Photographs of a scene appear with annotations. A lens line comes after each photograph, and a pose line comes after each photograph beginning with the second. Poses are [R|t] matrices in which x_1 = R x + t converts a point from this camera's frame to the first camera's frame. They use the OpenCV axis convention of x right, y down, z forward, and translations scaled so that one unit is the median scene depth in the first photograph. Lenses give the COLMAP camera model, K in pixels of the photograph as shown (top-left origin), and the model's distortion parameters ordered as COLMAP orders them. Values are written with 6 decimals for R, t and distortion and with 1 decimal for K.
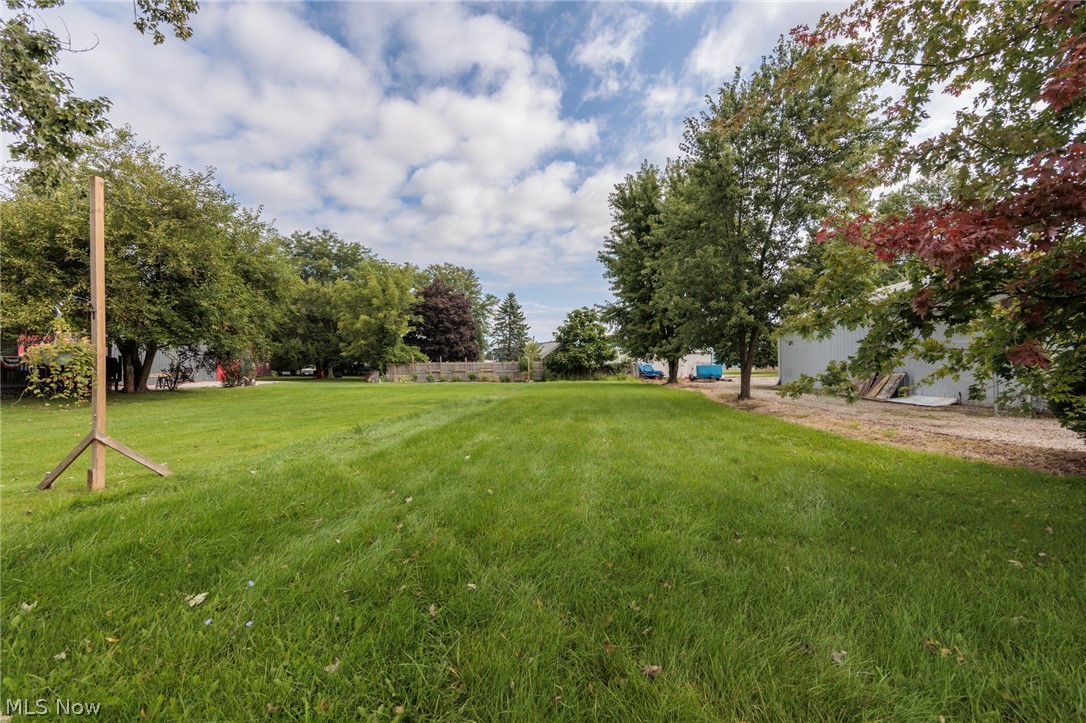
lens RADIAL K [[433.1, 0, 541.1], [0, 433.1, 362.7], [0, 0, 1]] dist [-0.004102, -0.000323]
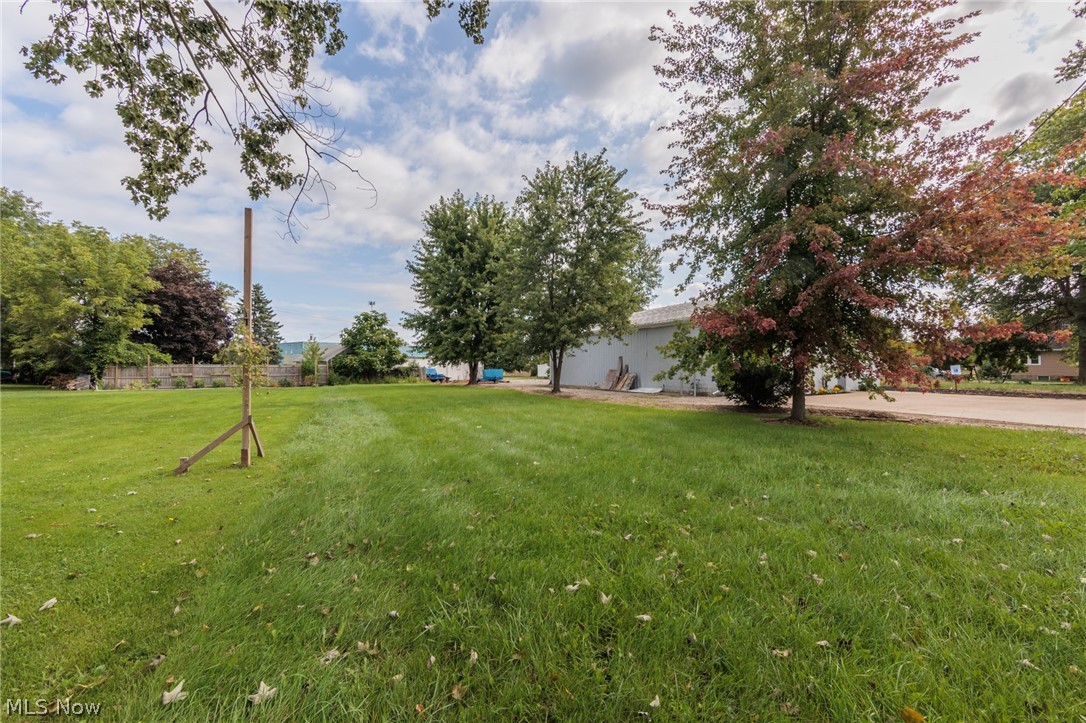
lens RADIAL K [[433.1, 0, 547.4], [0, 433.1, 365.6], [0, 0, 1]] dist [-0.004102, -0.000323]
pose [[0.831830, 0.009029, 0.554957, -0.124993], [-0.006643, 0.999958, -0.006313, 0.002236], [-0.554991, 0.001565, 0.831855, -0.057931]]
